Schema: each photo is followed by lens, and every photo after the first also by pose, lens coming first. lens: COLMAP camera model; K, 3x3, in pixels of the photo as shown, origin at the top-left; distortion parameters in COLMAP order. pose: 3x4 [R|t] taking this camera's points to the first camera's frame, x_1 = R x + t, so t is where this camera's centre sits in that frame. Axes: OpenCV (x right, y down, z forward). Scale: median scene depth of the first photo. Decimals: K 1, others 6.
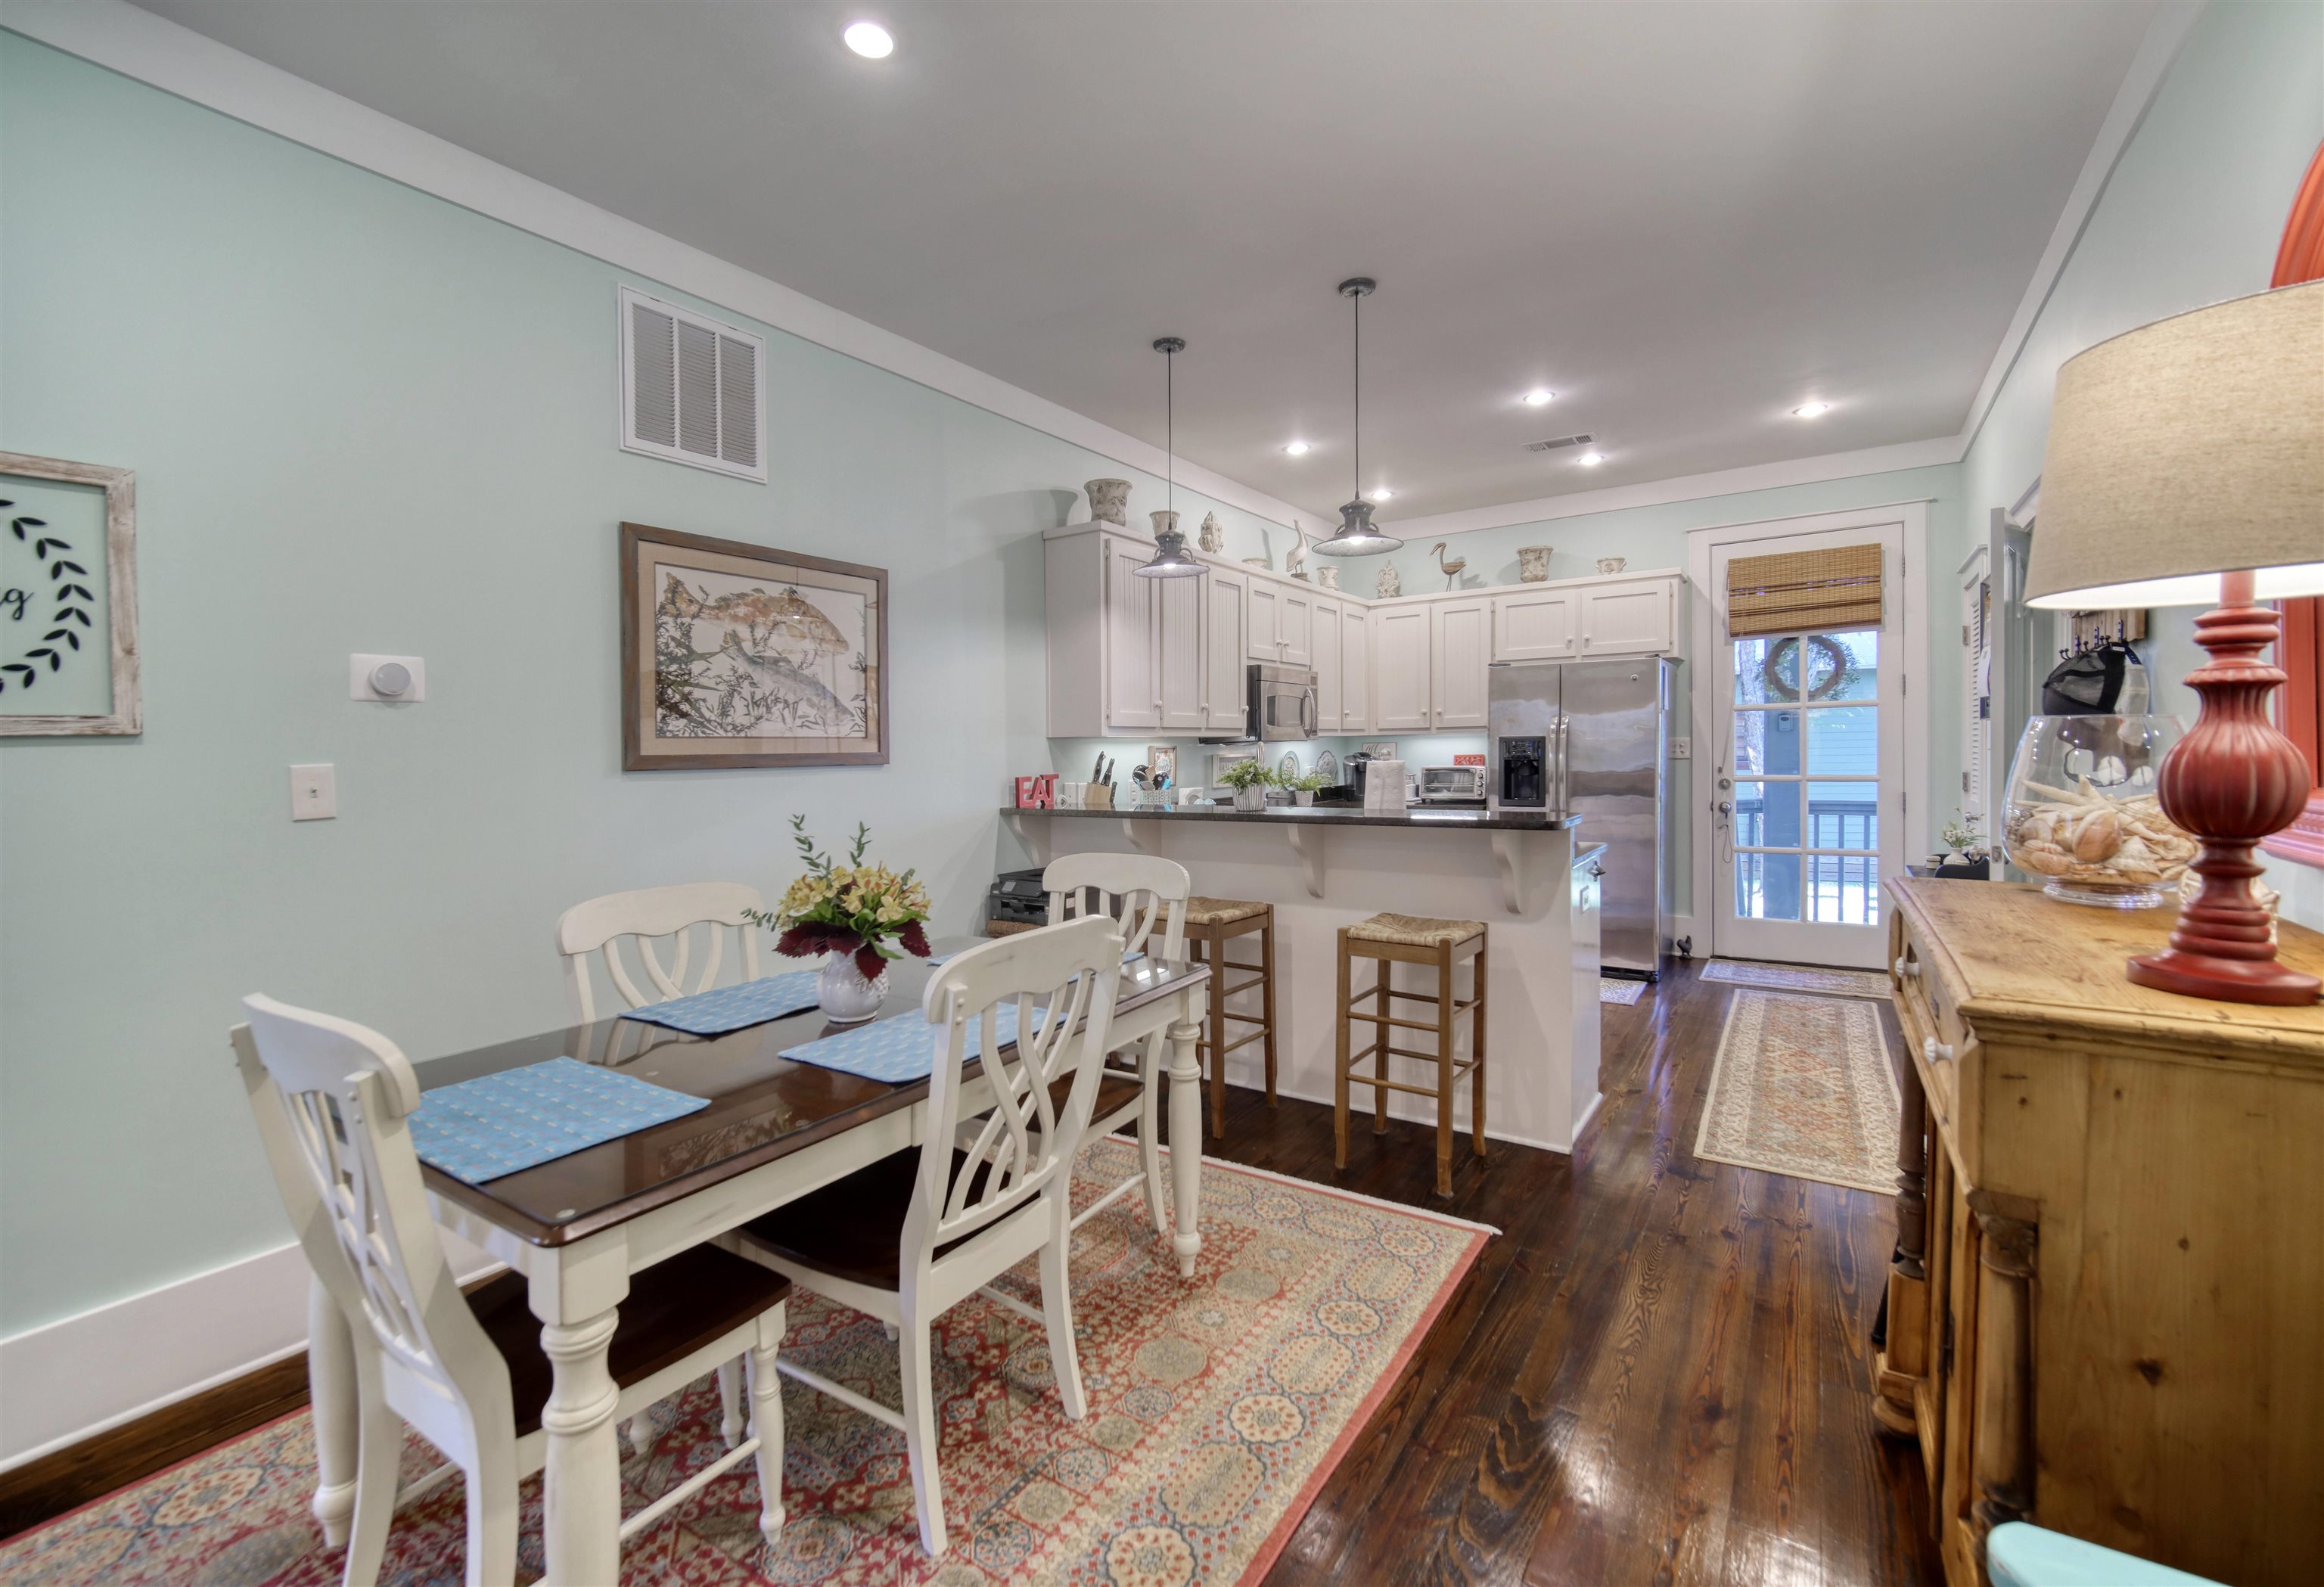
lens RADIAL K [[1005.1, 0, 1112.6], [0, 1005.1, 777.7], [0, 0, 1]] dist [0.005241, 0.000135]
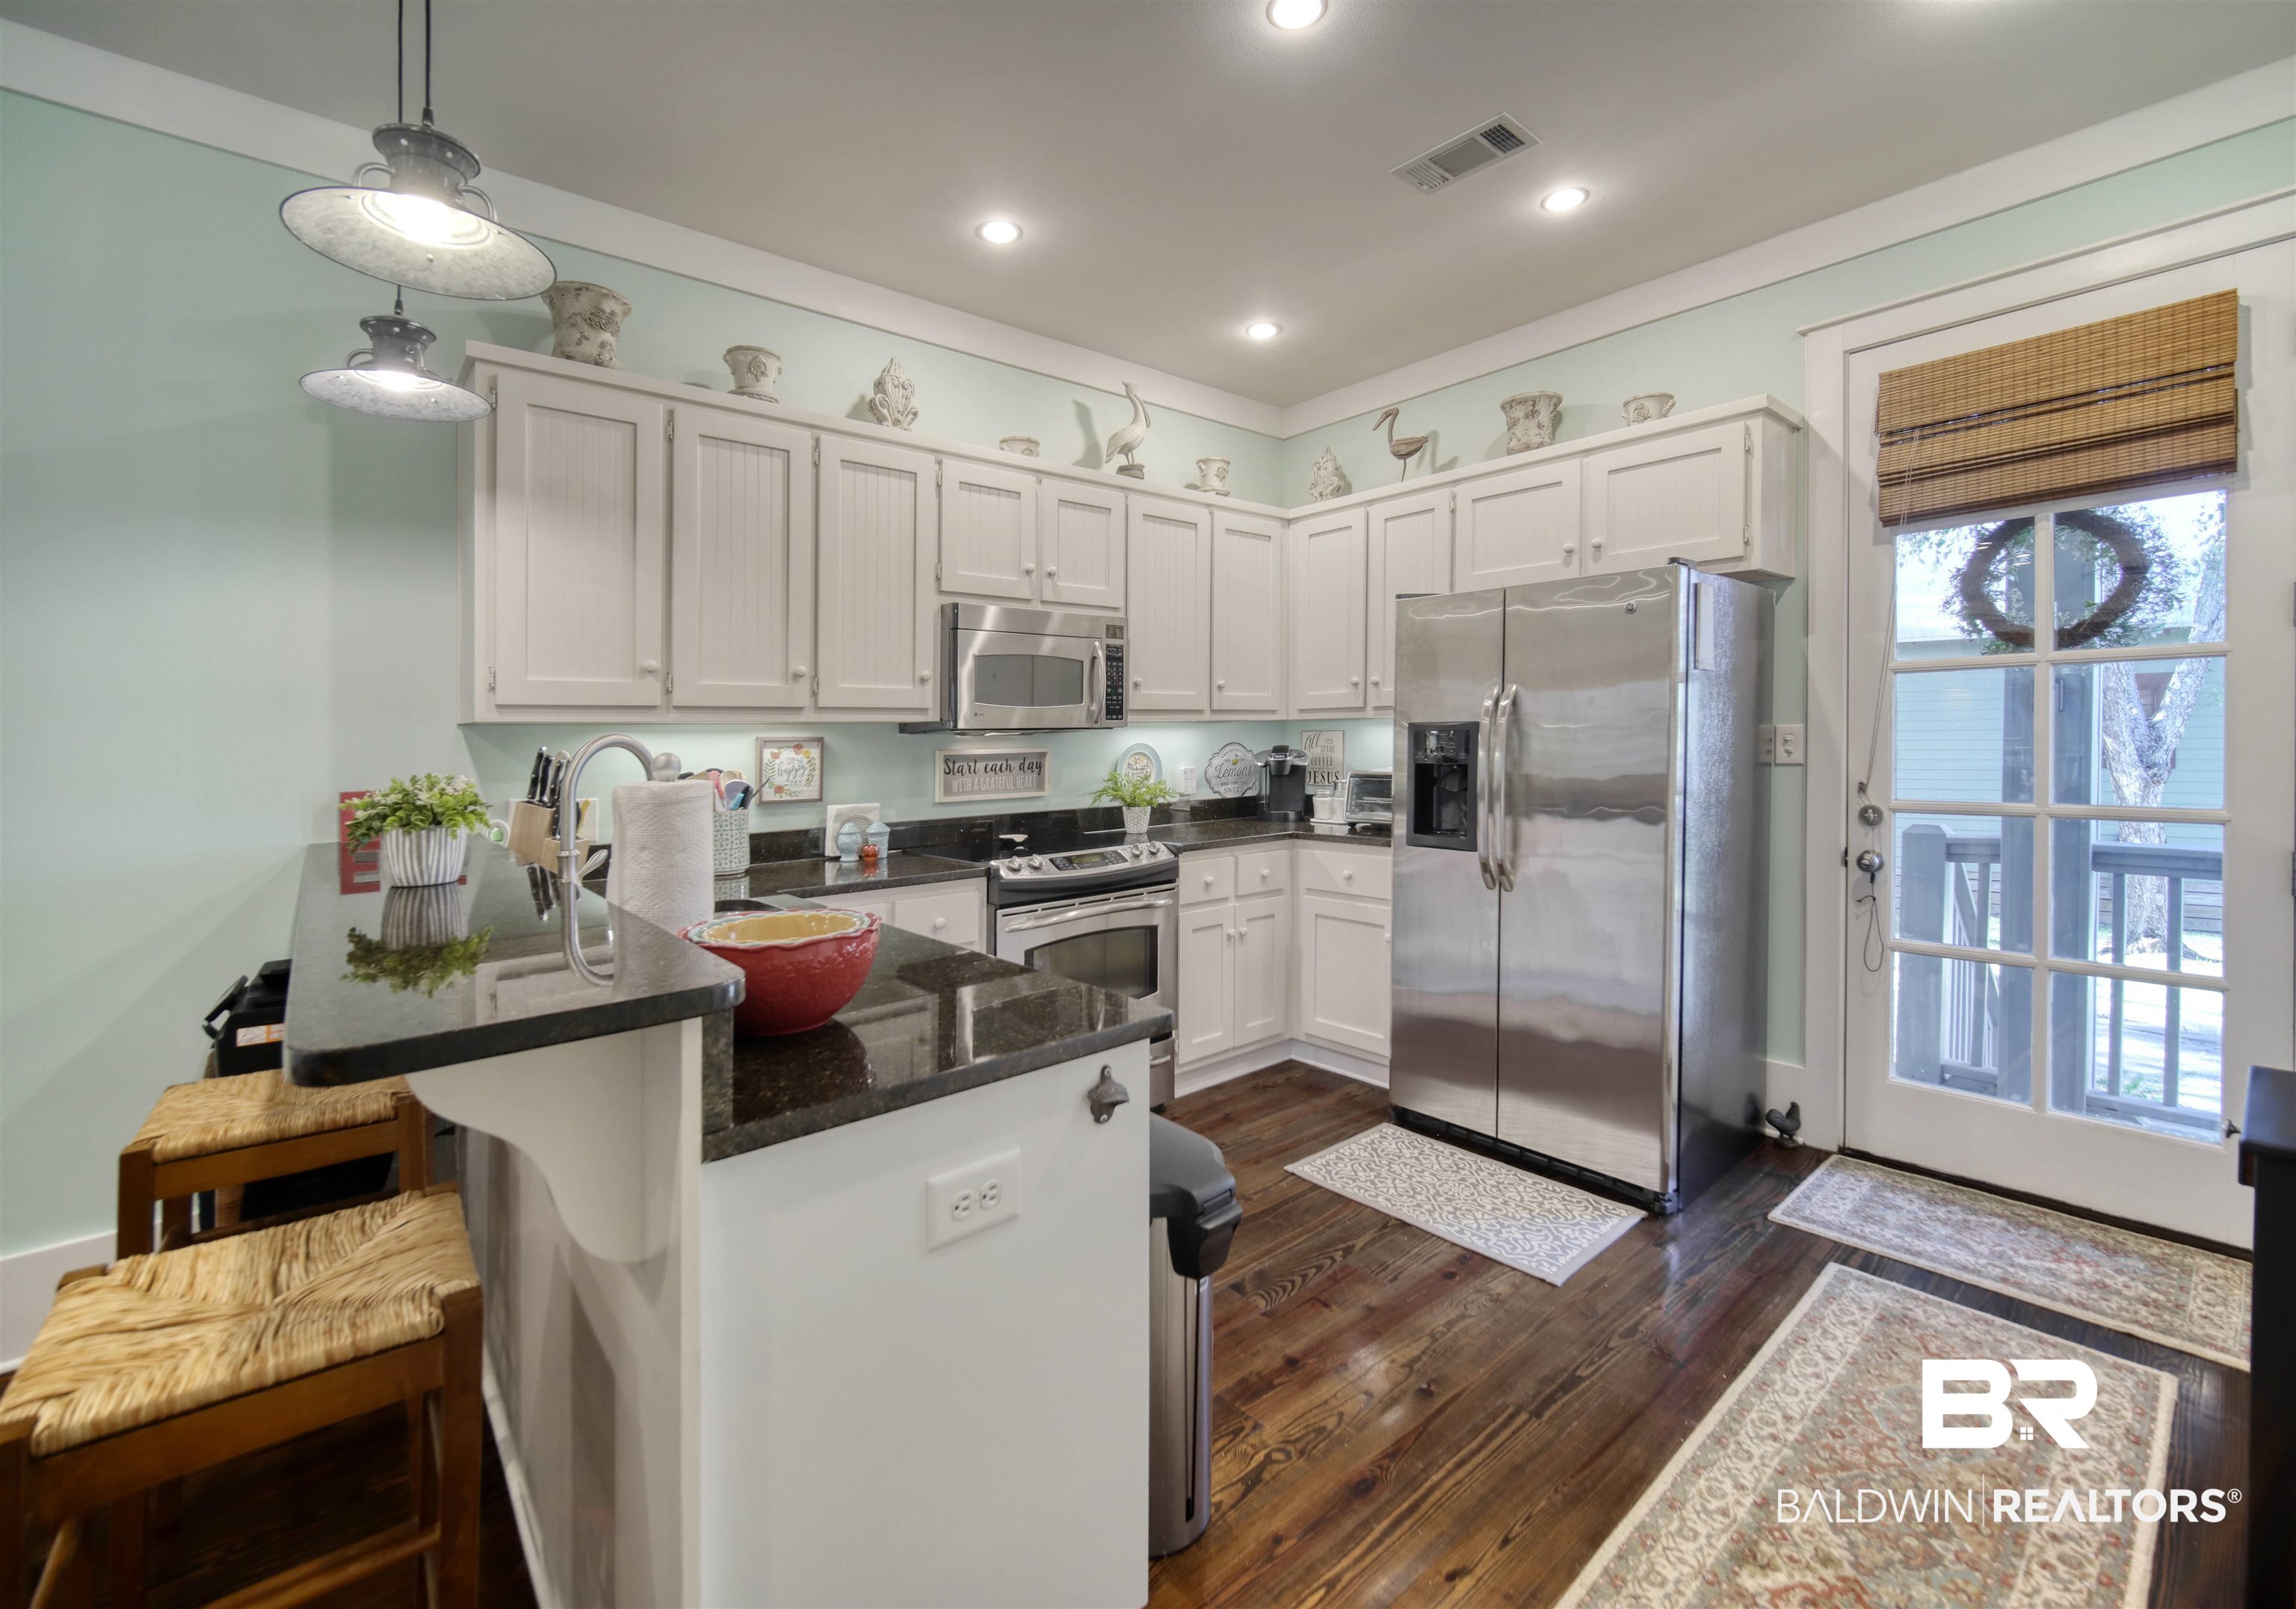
lens RADIAL K [[996.7, 0, 1120.8], [0, 996.7, 761.8], [0, 0, 1]] dist [-0.002889, -0.000010]
pose [[0.967807, 0.010782, -0.251461, 0.541363], [-0.010699, 0.999941, 0.001696, -0.026395], [0.251465, 0.001049, 0.967866, 0.613982]]
